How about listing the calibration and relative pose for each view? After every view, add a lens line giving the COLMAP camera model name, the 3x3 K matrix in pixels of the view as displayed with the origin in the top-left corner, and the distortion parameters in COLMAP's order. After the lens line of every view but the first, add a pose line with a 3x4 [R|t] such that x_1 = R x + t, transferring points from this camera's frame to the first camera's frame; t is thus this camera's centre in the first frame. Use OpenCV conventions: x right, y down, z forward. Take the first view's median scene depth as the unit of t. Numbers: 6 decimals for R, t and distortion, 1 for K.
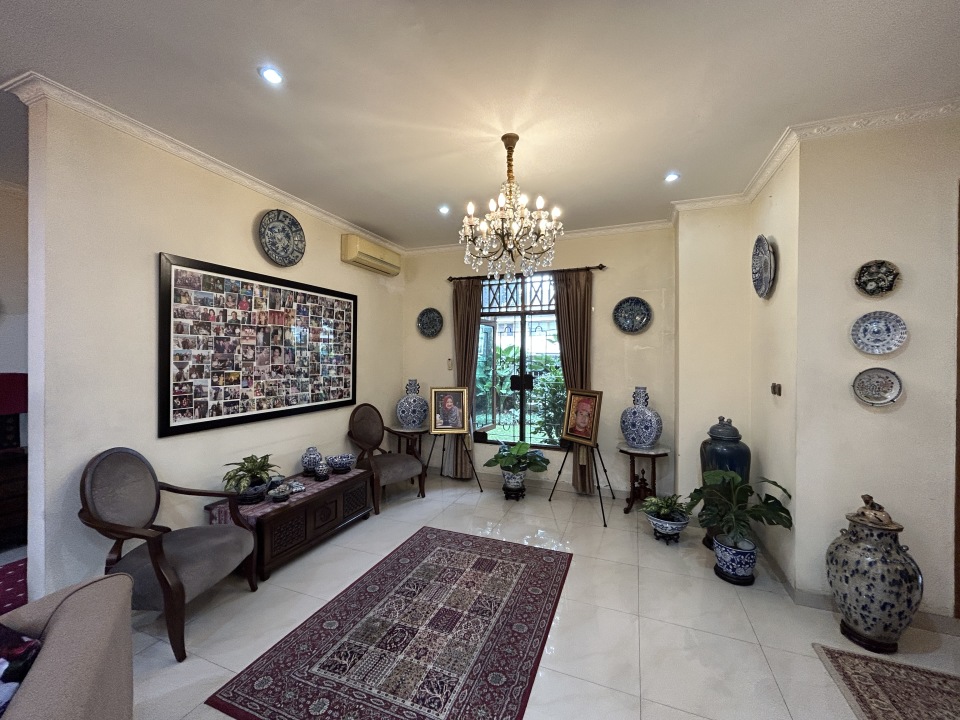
lens RADIAL K [[389.9, 0, 478.2], [0, 389.9, 358.6], [0, 0, 1]] dist [-0.001252, 0.000580]
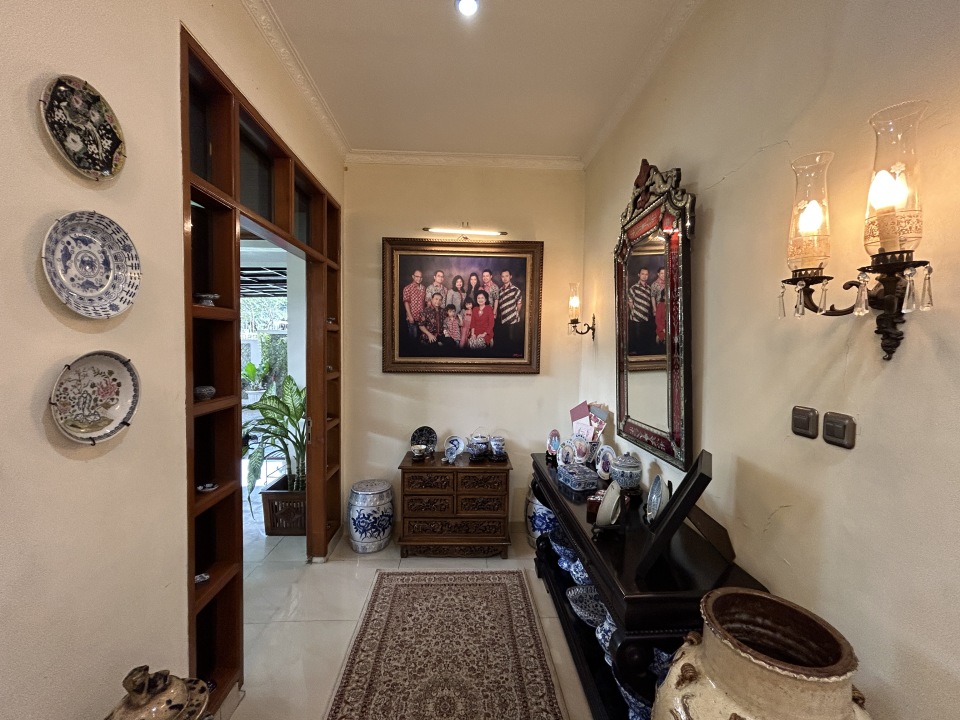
lens RADIAL K [[389.9, 0, 478.2], [0, 389.9, 358.6], [0, 0, 1]] dist [-0.001252, 0.000580]
pose [[-0.411467, -0.047871, 0.910167, 0.307812], [-0.016143, 0.998846, 0.045238, 0.003842], [-0.911282, 0.003921, -0.411765, 0.514329]]
